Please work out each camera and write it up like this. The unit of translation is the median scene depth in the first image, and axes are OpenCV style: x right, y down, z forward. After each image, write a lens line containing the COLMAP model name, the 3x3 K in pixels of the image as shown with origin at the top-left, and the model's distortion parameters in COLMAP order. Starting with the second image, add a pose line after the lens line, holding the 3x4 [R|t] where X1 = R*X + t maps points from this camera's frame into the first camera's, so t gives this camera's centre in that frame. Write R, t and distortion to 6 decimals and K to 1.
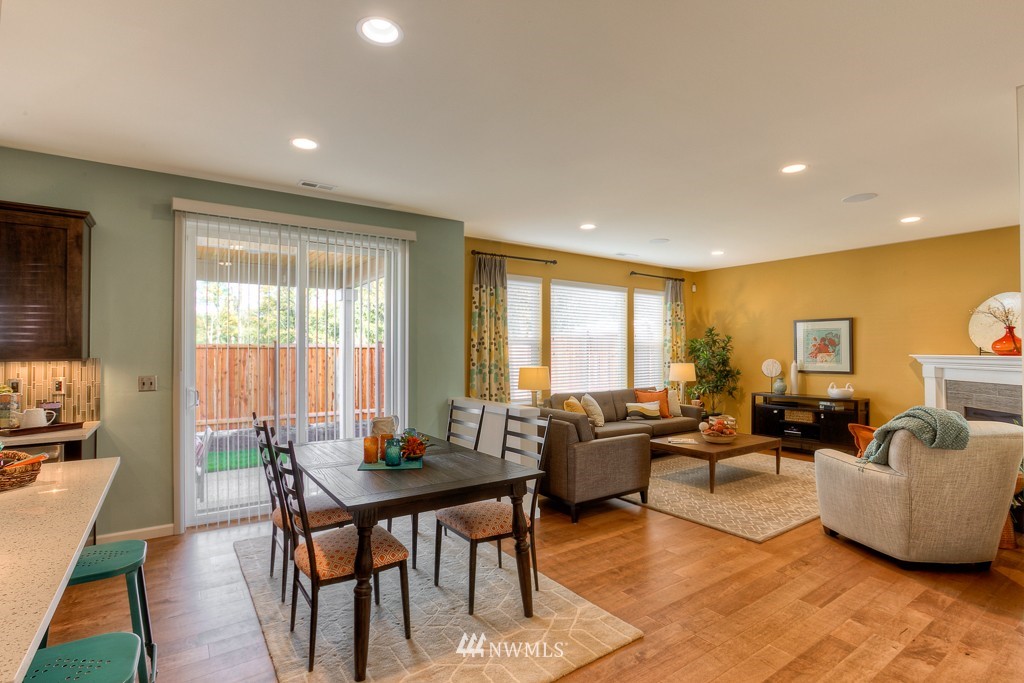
lens RADIAL K [[503.1, 0, 509.7], [0, 503.1, 344.7], [0, 0, 1]] dist [-0.003745, 0.003326]
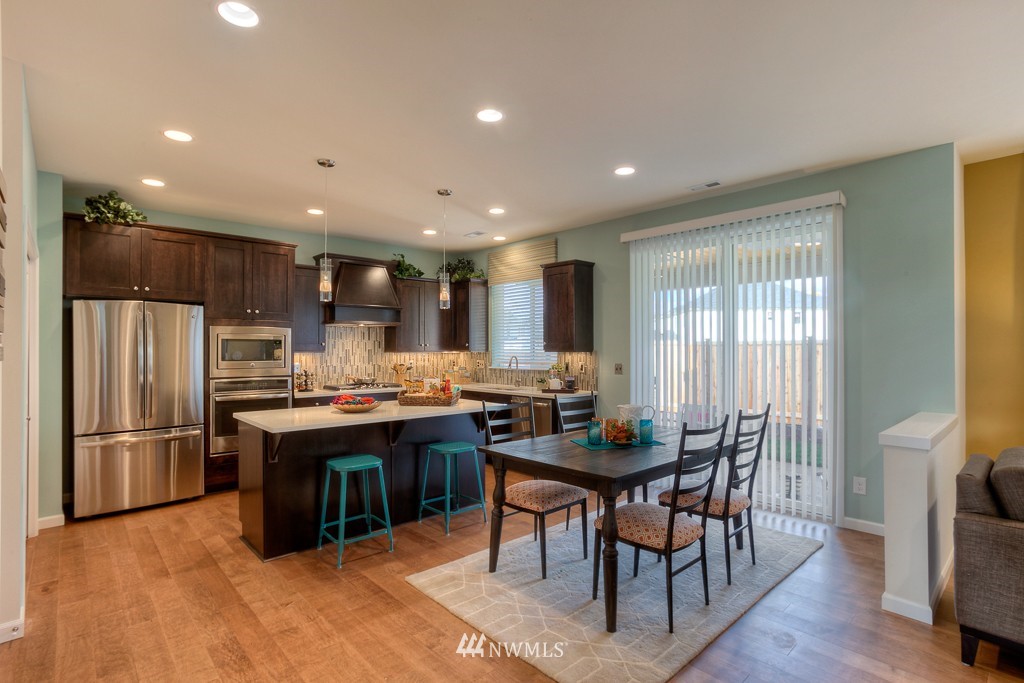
lens RADIAL K [[503.1, 0, 505.9], [0, 503.1, 348.9], [0, 0, 1]] dist [-0.003745, 0.003326]
pose [[0.126228, -0.000903, -0.992001, 0.401018], [0.012742, 0.999919, 0.000711, 0.010052], [0.991919, -0.012730, 0.126229, 0.308266]]
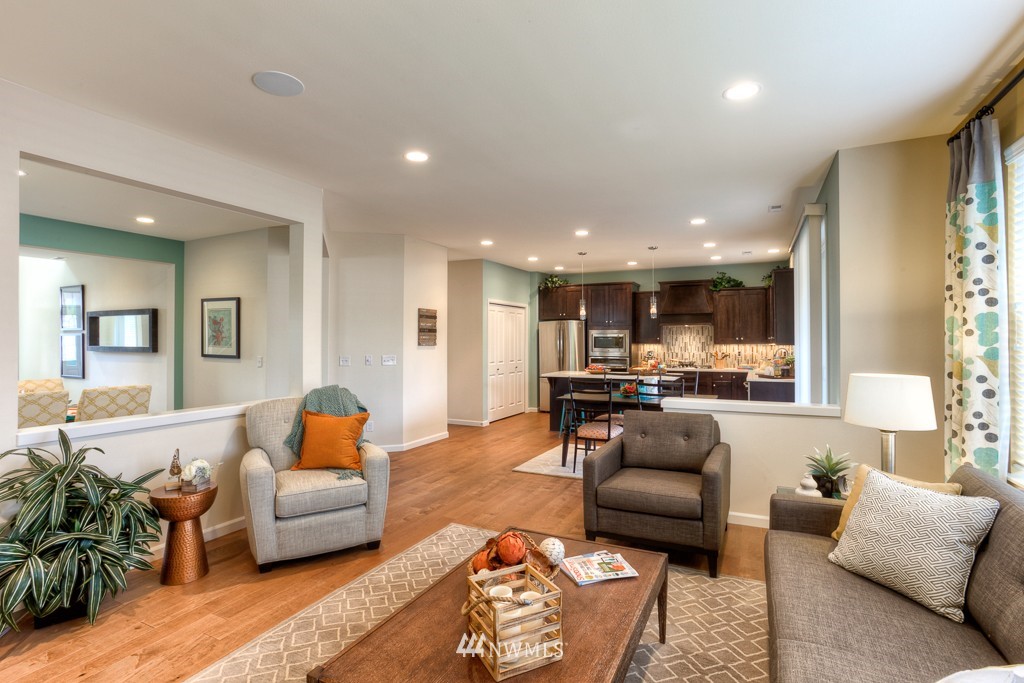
lens RADIAL K [[503.1, 0, 518.1], [0, 503.1, 336.2], [0, 0, 1]] dist [-0.003745, 0.003326]
pose [[-0.869987, -0.002207, -0.493069, 0.538949], [0.007967, 0.999797, -0.018531, 0.014786], [0.493010, -0.020050, -0.869793, 1.191779]]
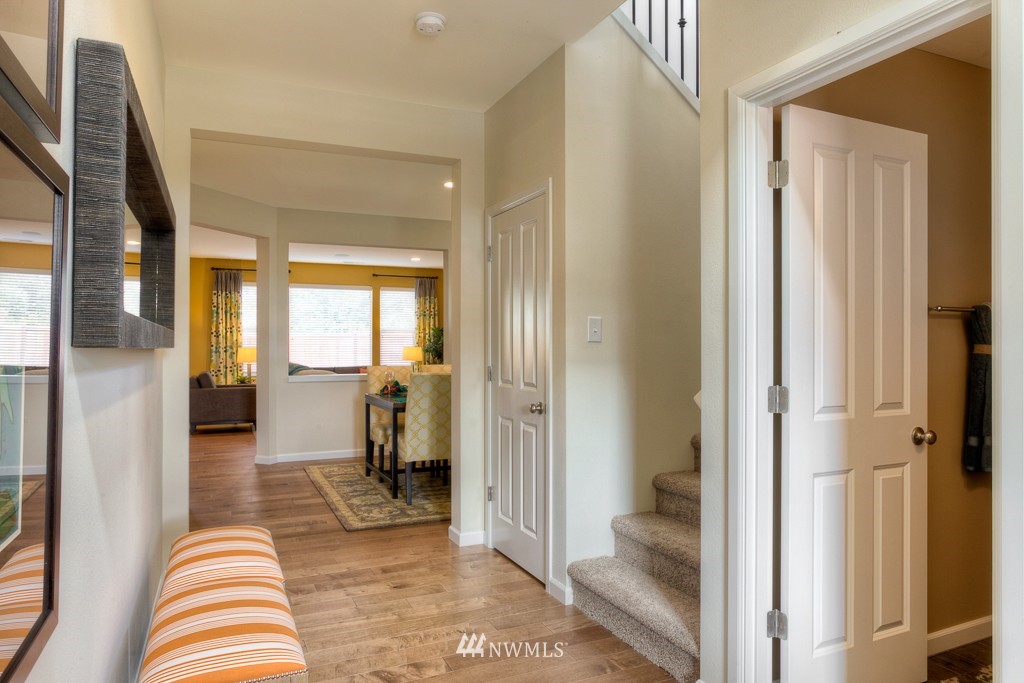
lens RADIAL K [[647.8, 0, 510.4], [0, 647.8, 341.2], [0, 0, 1]] dist [-0.002357, -0.000181]
pose [[0.983031, -0.006133, -0.183336, 1.120868], [0.007719, 0.999939, 0.007936, 0.017031], [0.183276, -0.009216, 0.983018, -0.685583]]
